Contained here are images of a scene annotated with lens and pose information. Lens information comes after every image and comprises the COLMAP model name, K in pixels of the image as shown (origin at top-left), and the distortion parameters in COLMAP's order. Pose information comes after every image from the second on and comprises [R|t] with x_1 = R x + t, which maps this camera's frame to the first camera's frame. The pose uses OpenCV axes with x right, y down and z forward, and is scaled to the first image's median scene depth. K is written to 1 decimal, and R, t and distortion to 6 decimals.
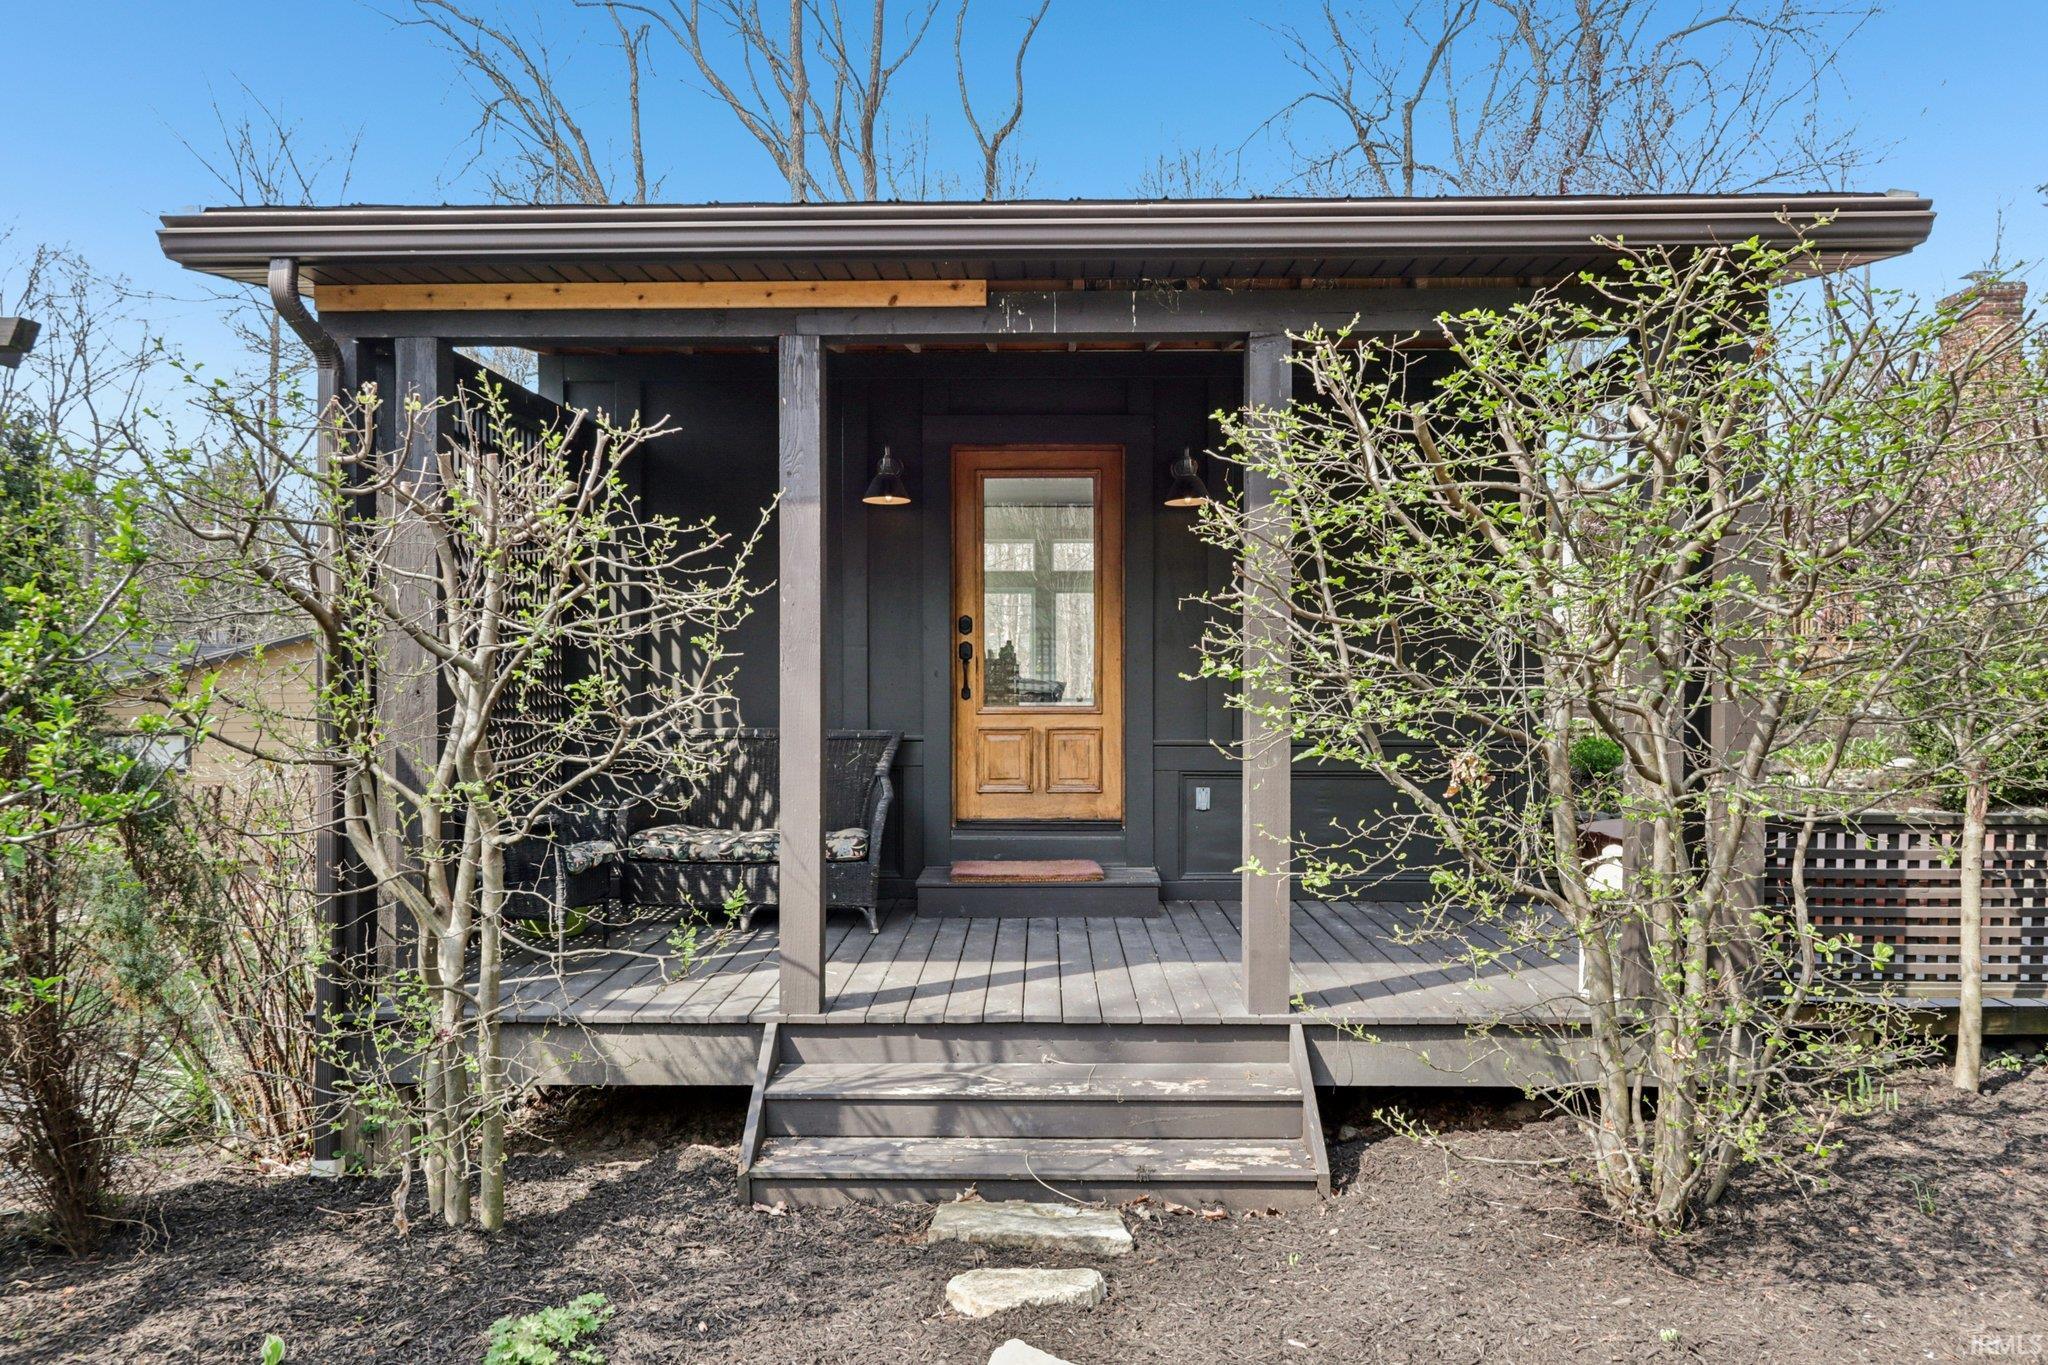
lens RADIAL K [[1432.3, 0, 1024.0], [0, 1432.3, 682.5], [0, 0, 1]] dist [0.000056, -0.000041]
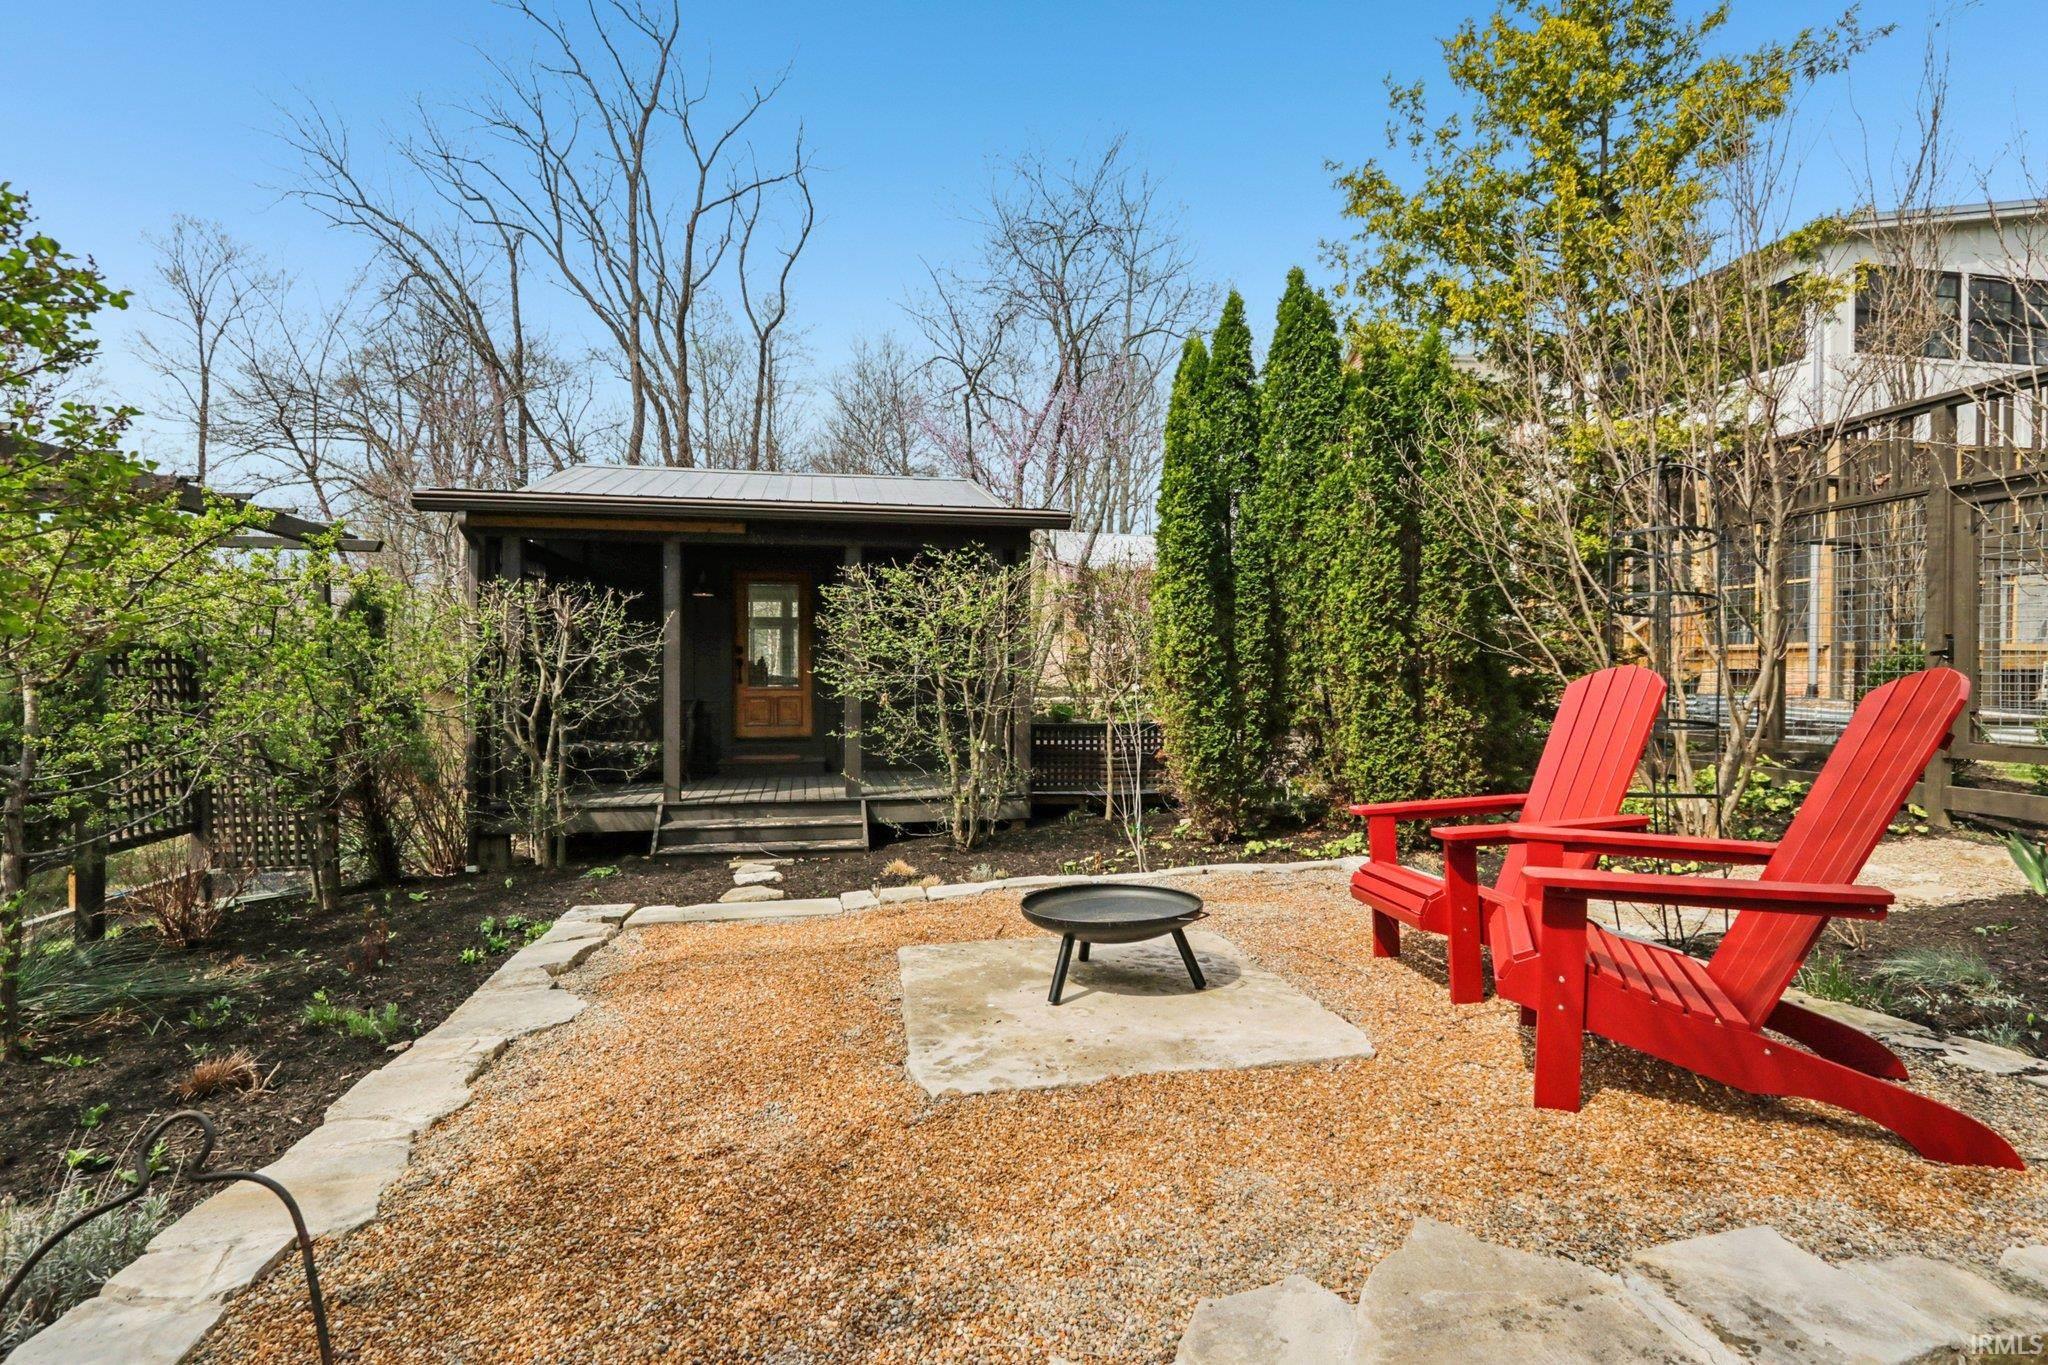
lens RADIAL K [[1128.2, 0, 1024.0], [0, 1128.2, 682.5], [0, 0, 1]] dist [-0.000704, 0.000014]
pose [[0.980930, -0.000753, 0.194359, 0.057672], [0.001494, 0.999992, -0.003667, 0.017953], [-0.194354, 0.003887, 0.980924, -0.903594]]
